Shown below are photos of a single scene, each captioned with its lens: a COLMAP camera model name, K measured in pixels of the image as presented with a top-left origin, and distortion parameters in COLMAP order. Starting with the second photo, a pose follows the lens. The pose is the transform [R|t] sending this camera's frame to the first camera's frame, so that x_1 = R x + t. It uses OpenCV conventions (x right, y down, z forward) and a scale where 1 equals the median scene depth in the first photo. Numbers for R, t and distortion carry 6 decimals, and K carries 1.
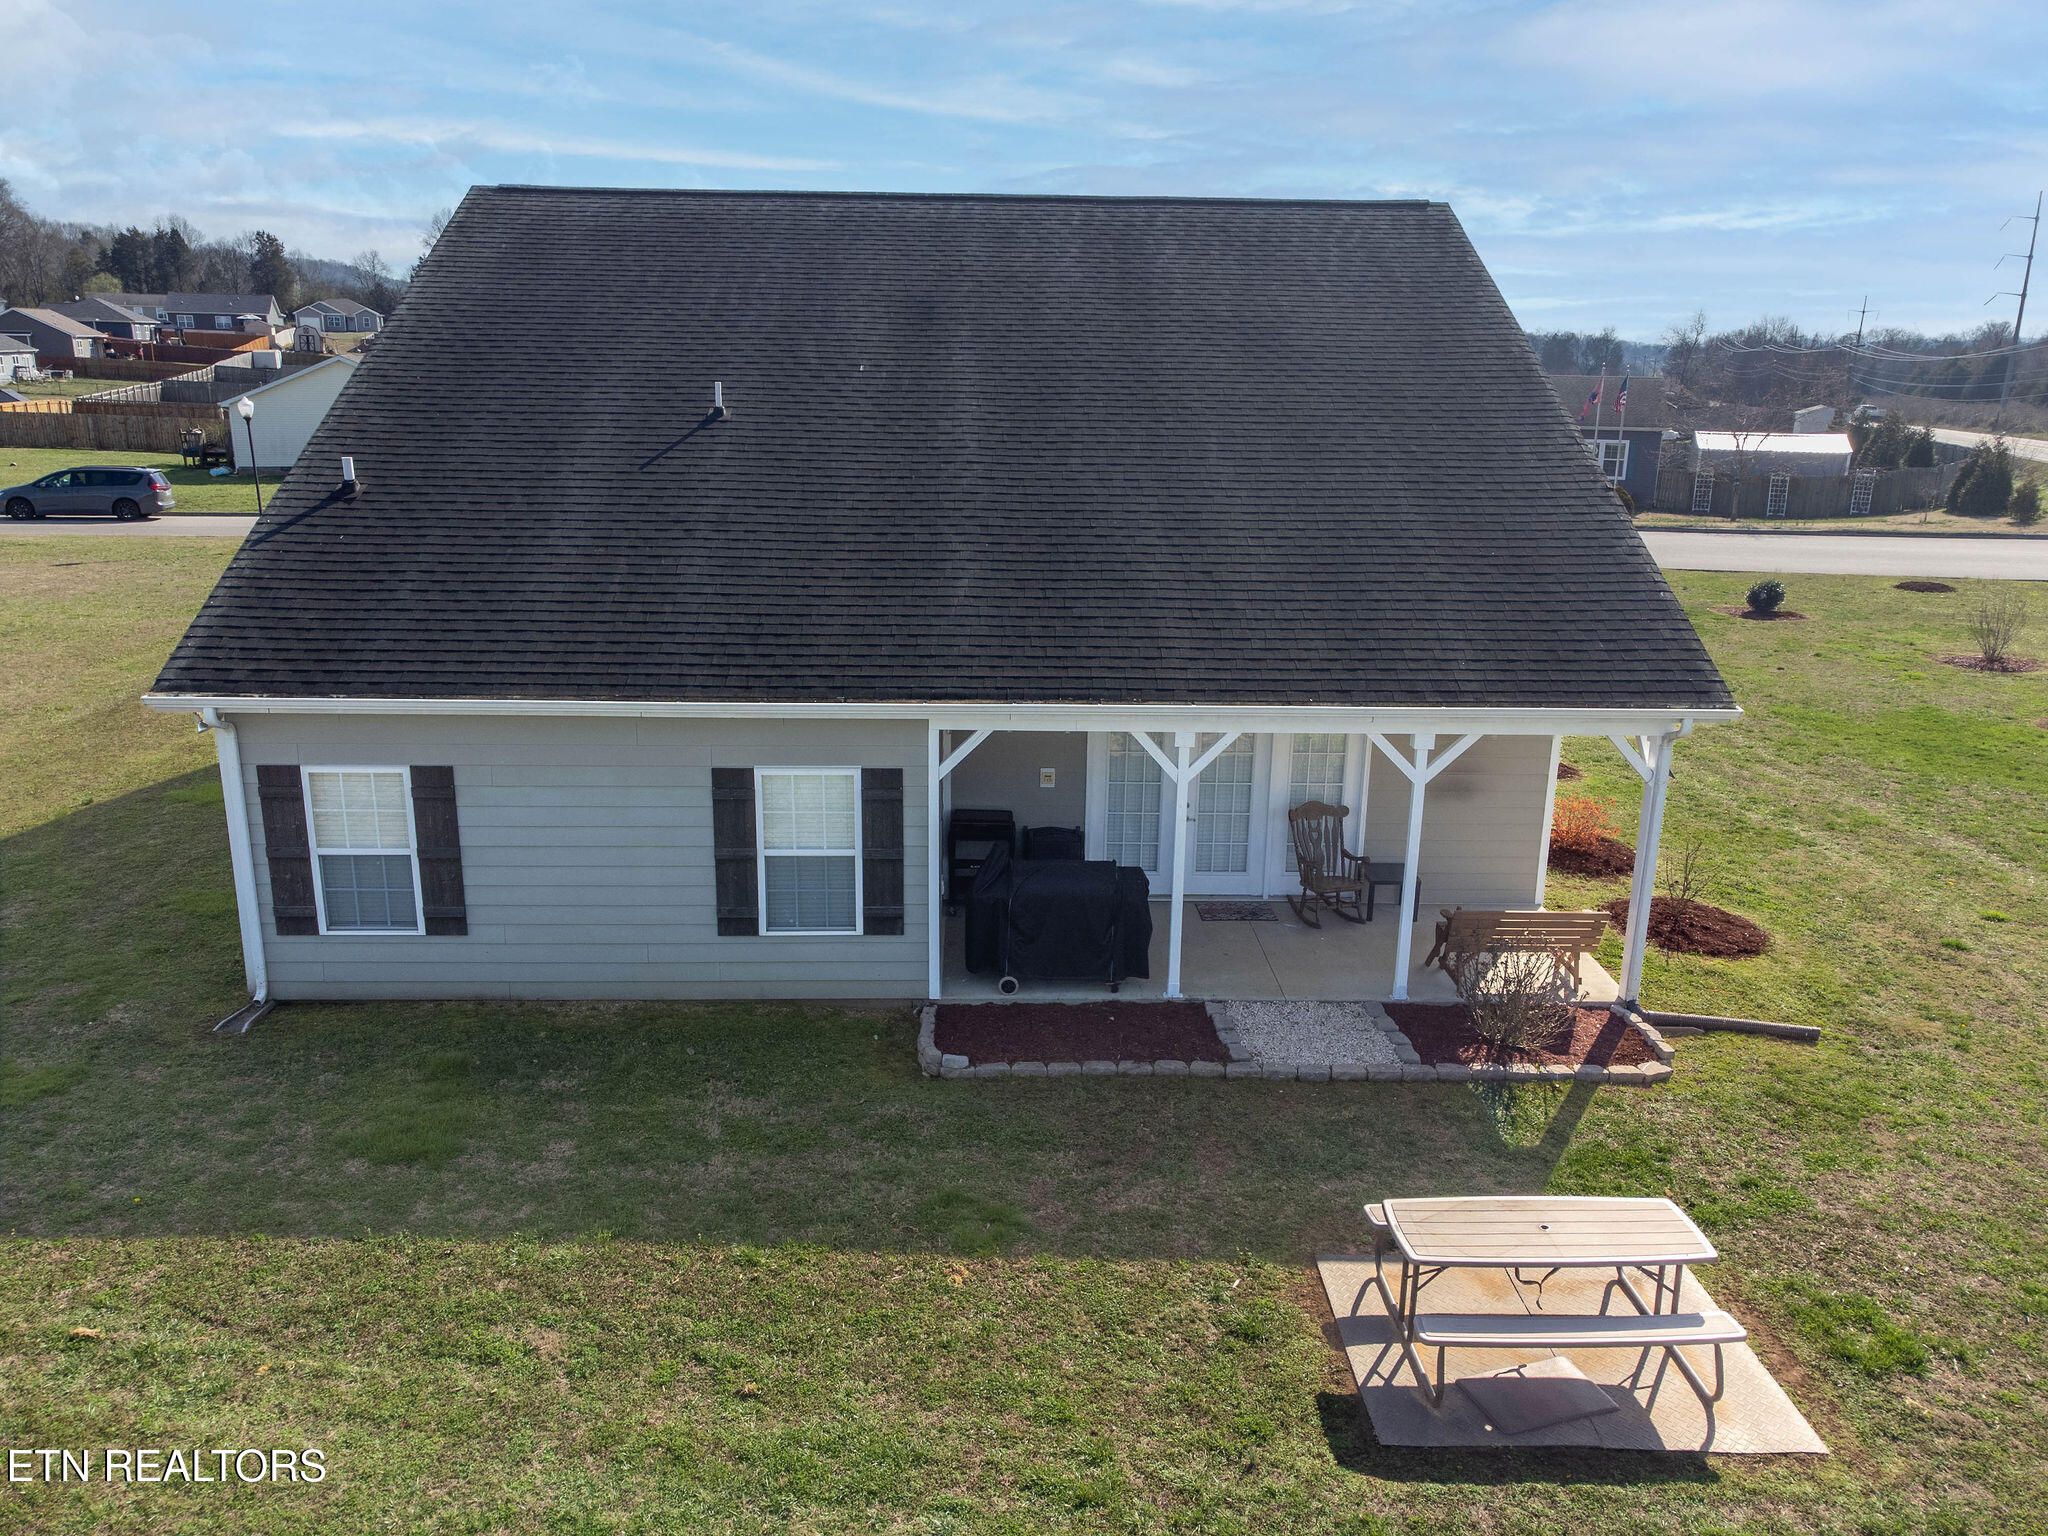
lens RADIAL K [[1529.5, 0, 1024.0], [0, 1529.5, 768.0], [0, 0, 1]] dist [0.011019, -0.001332]
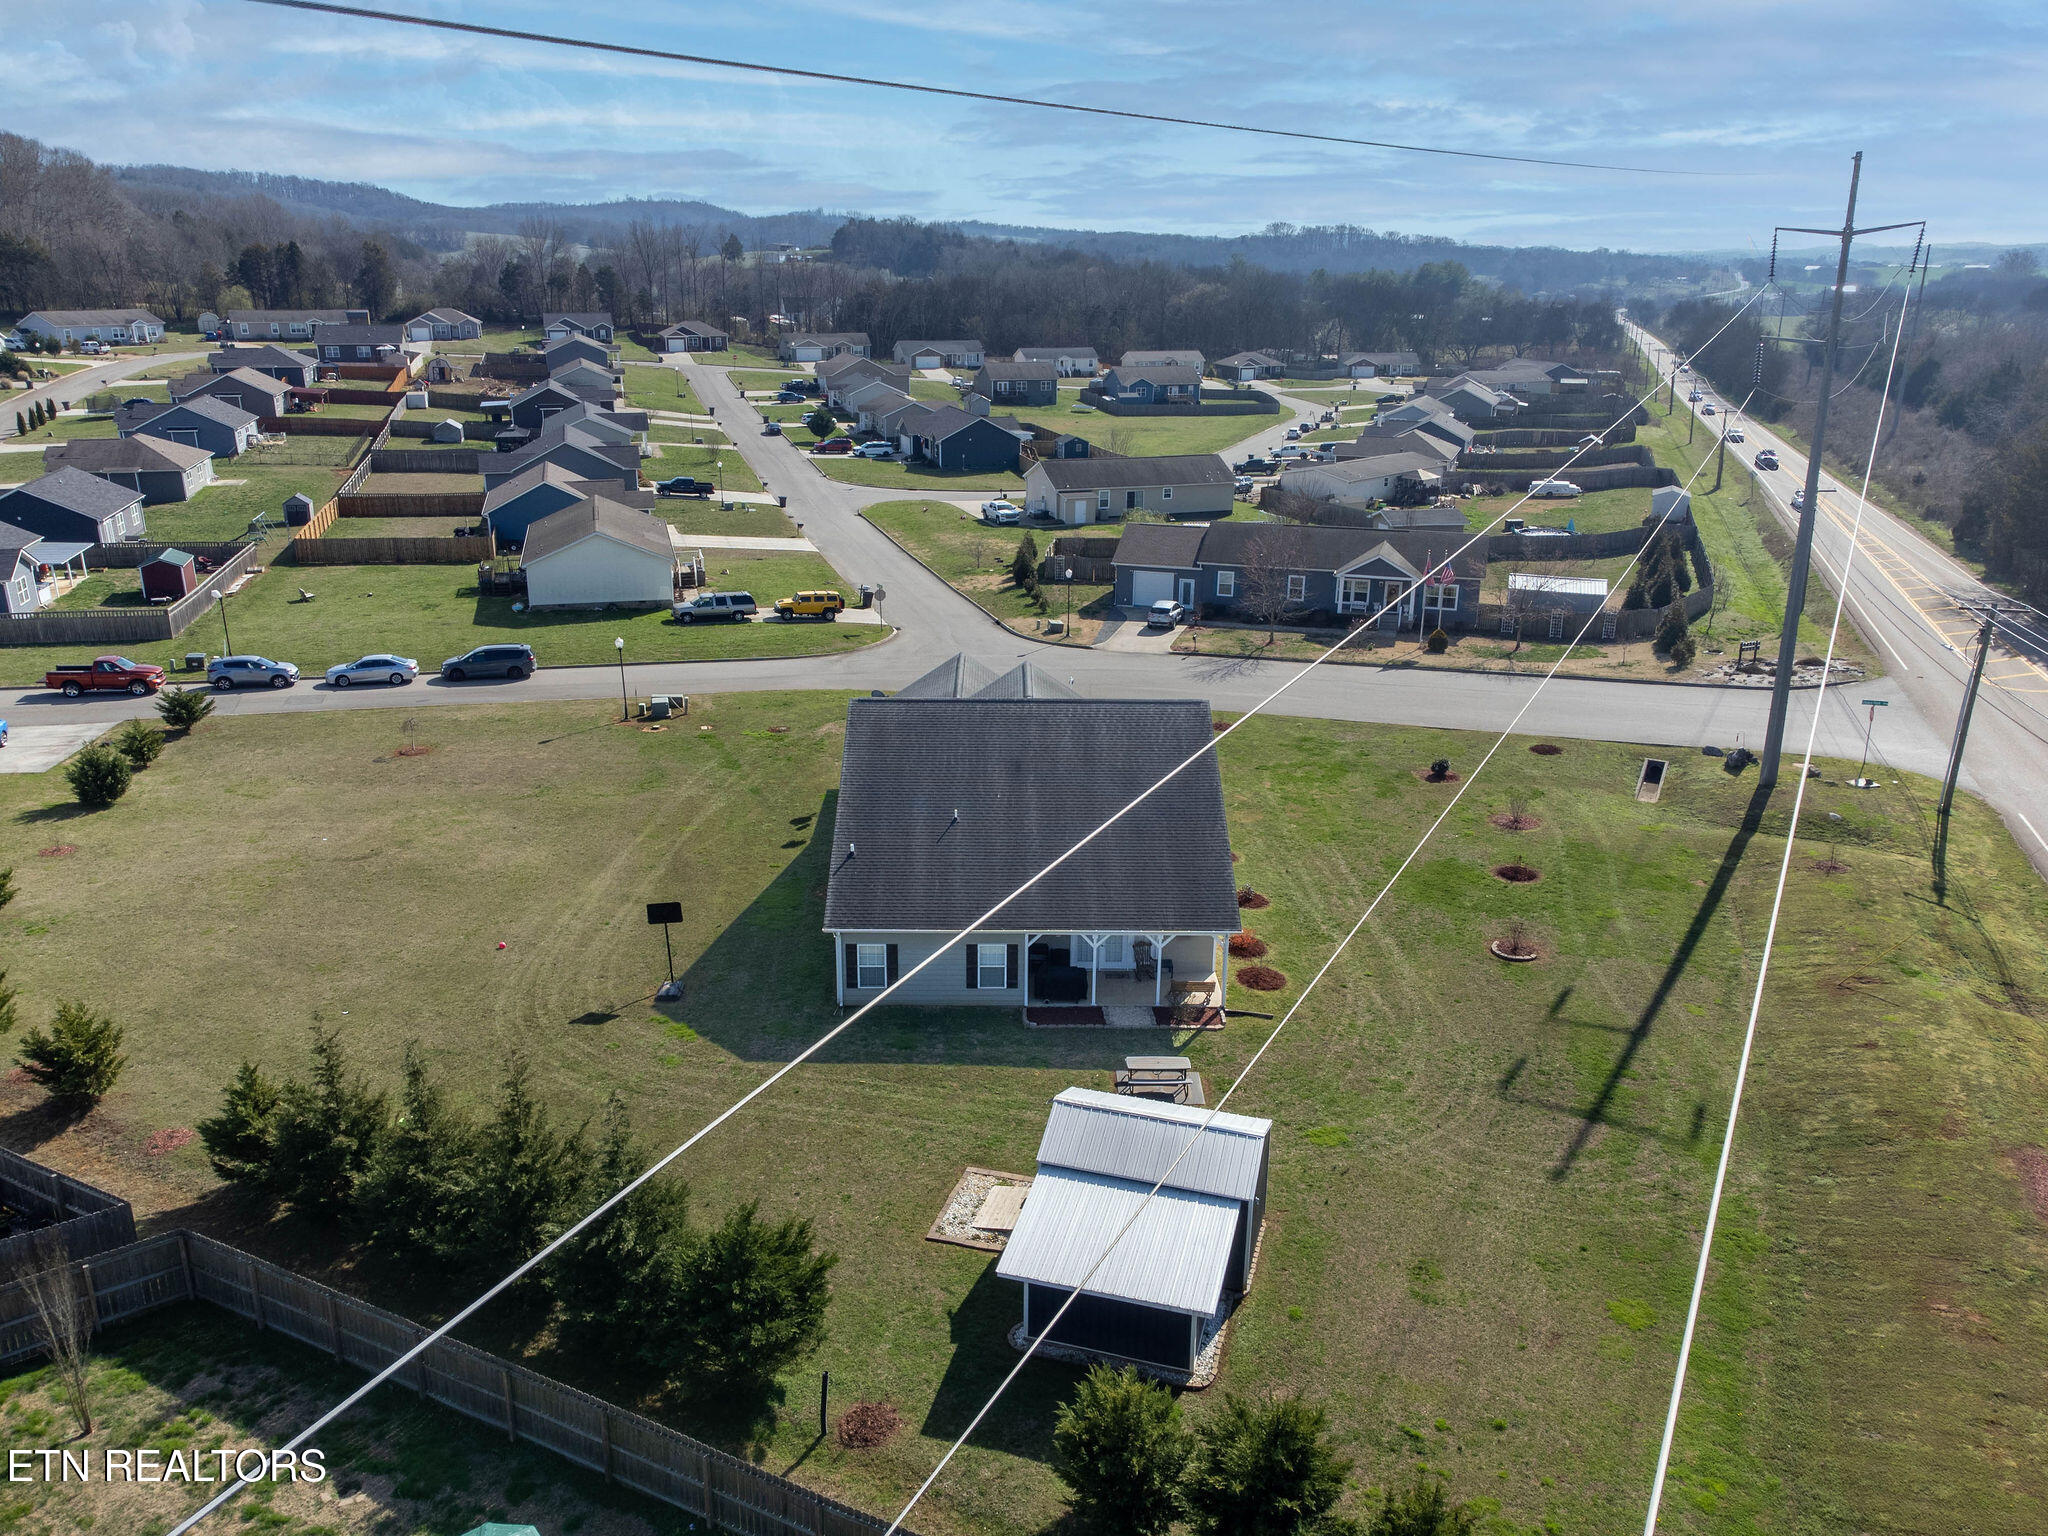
lens RADIAL K [[1529.5, 0, 1024.0], [0, 1529.5, 768.0], [0, 0, 1]] dist [0.011019, -0.001332]
pose [[0.999829, 0.000038, -0.018512, 0.002450], [0.000998, 0.998432, 0.055966, -0.613541], [0.018485, -0.055975, 0.998261, -2.581339]]
